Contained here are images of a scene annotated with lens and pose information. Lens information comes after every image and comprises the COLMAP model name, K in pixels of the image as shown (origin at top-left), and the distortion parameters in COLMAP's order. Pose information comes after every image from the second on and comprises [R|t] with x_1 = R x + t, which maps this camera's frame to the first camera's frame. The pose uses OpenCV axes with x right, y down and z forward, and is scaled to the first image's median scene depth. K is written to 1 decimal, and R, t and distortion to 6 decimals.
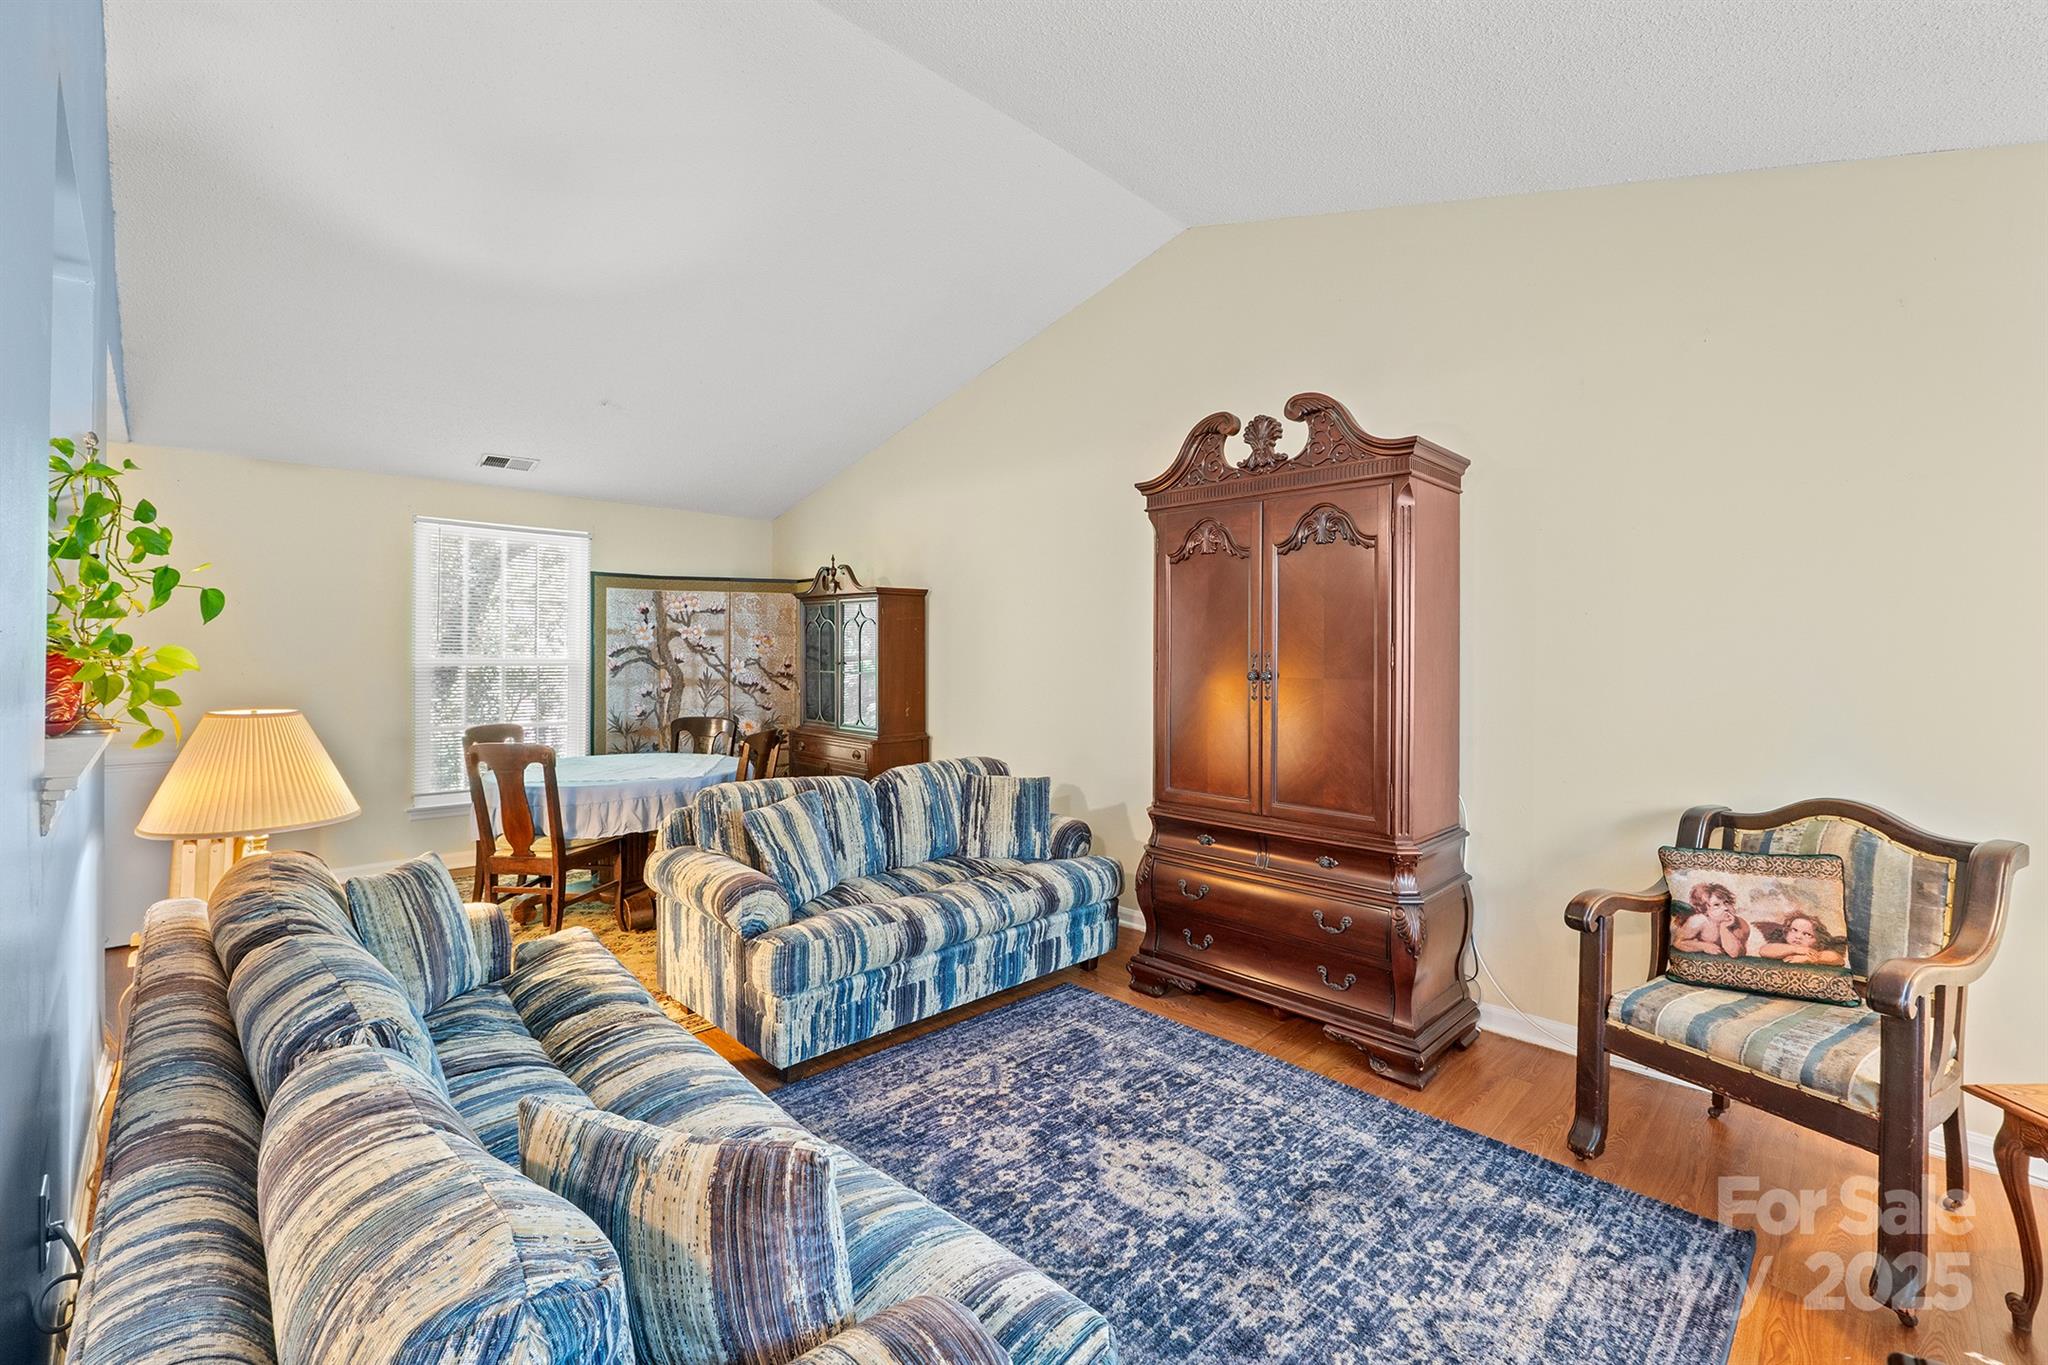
lens RADIAL K [[890.1, 0, 1058.0], [0, 890.1, 654.5], [0, 0, 1]] dist [-0.011676, 0.000435]
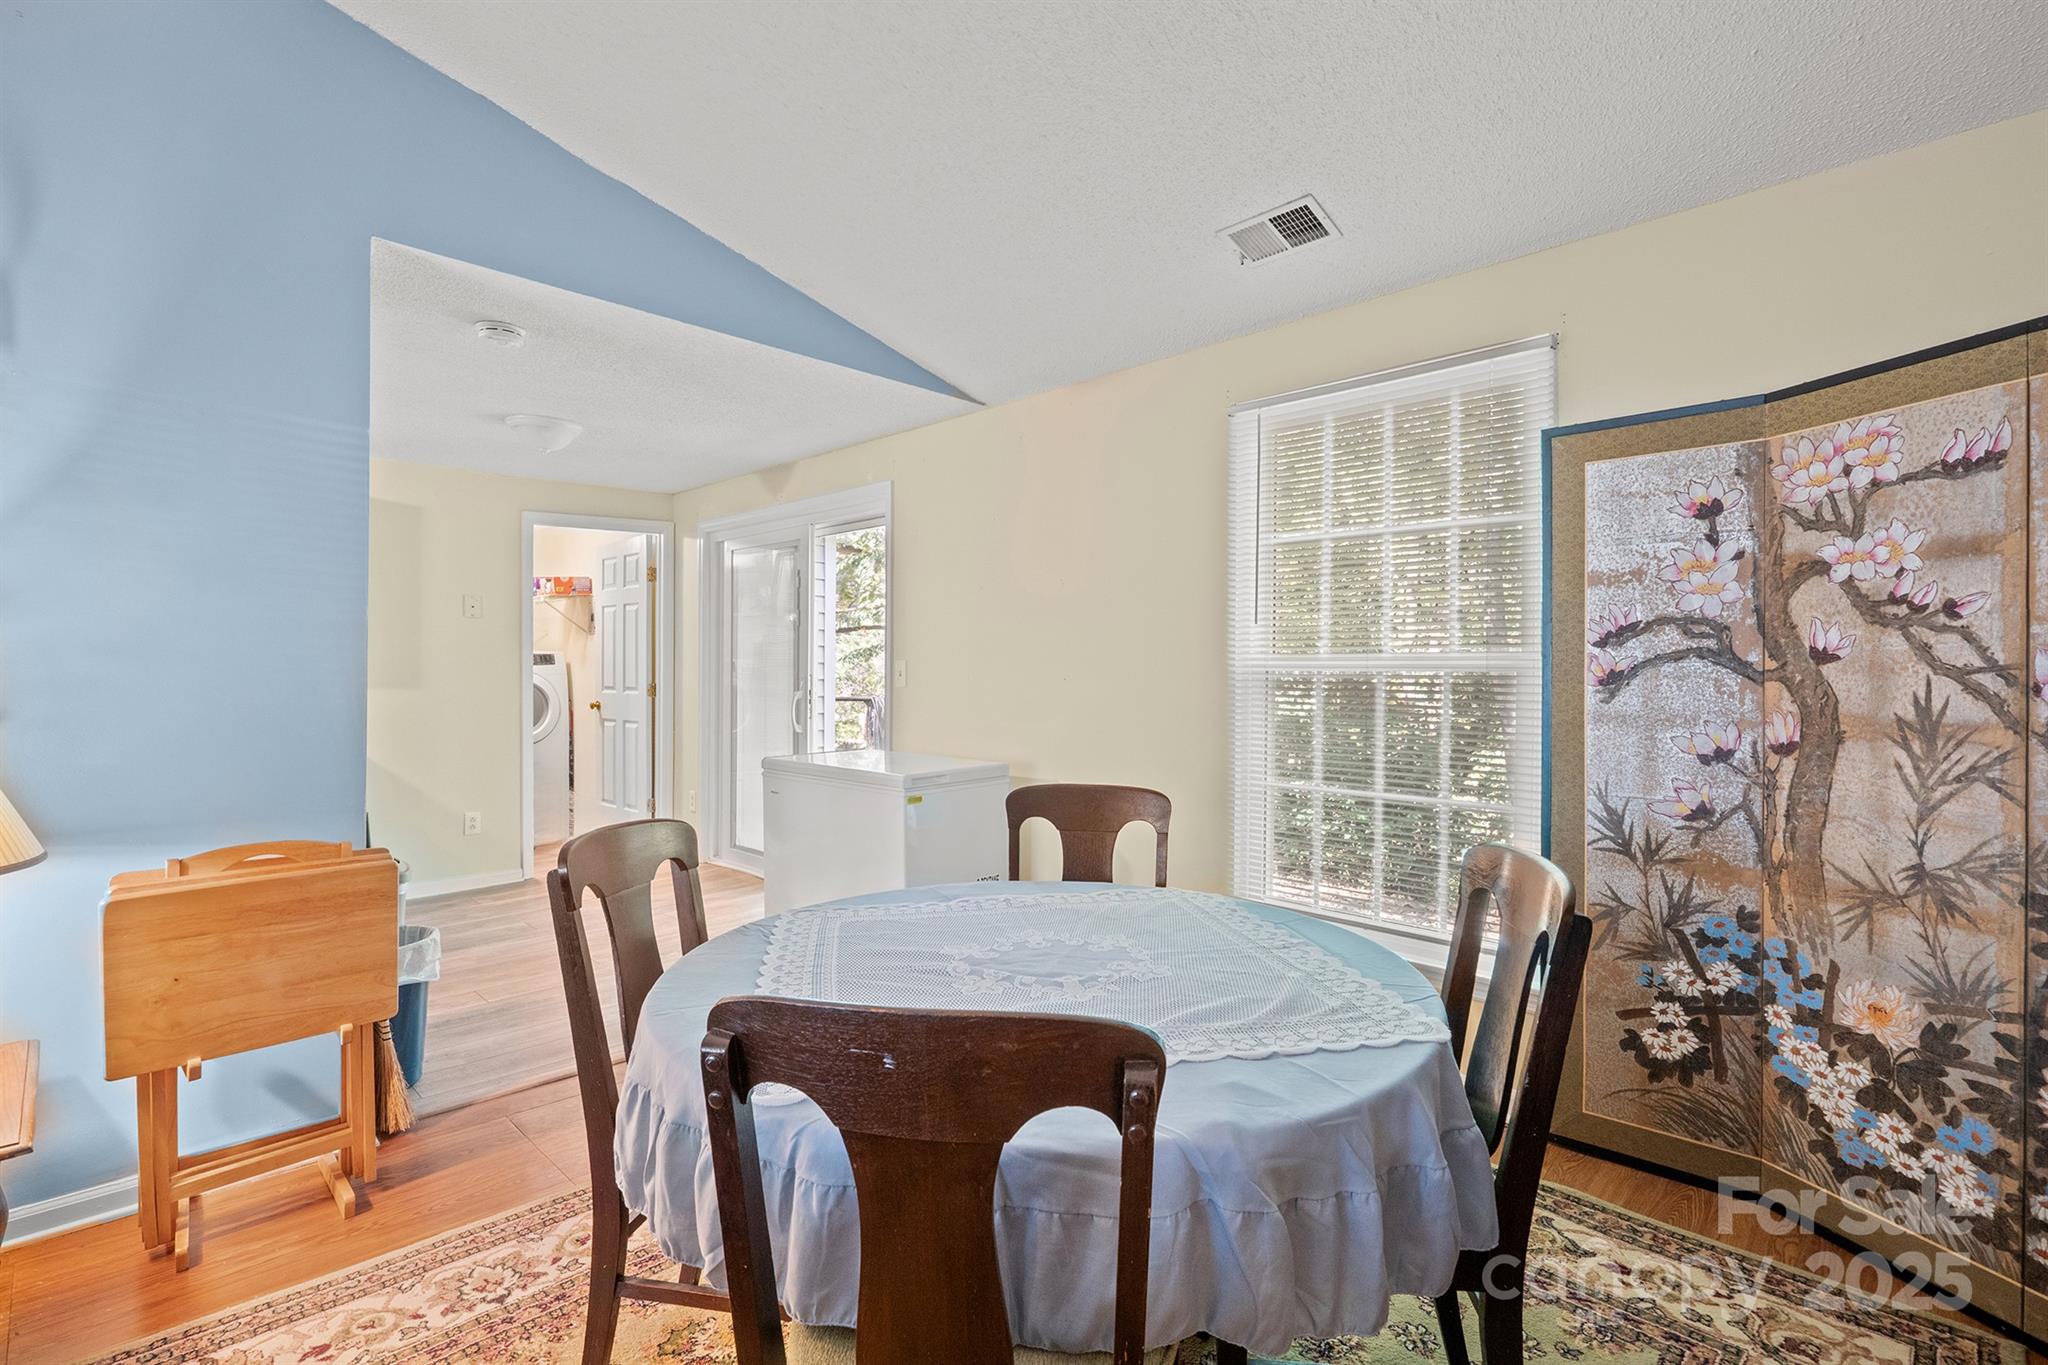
lens RADIAL K [[953.1, 0, 1011.4], [0, 953.1, 679.3], [0, 0, 1]] dist [-0.001649, 0.001494]
pose [[-0.022039, 0.001594, -0.999756, -0.188611], [-0.004370, 0.999989, 0.001691, 0.031186], [0.999748, 0.004407, -0.022032, 1.435508]]
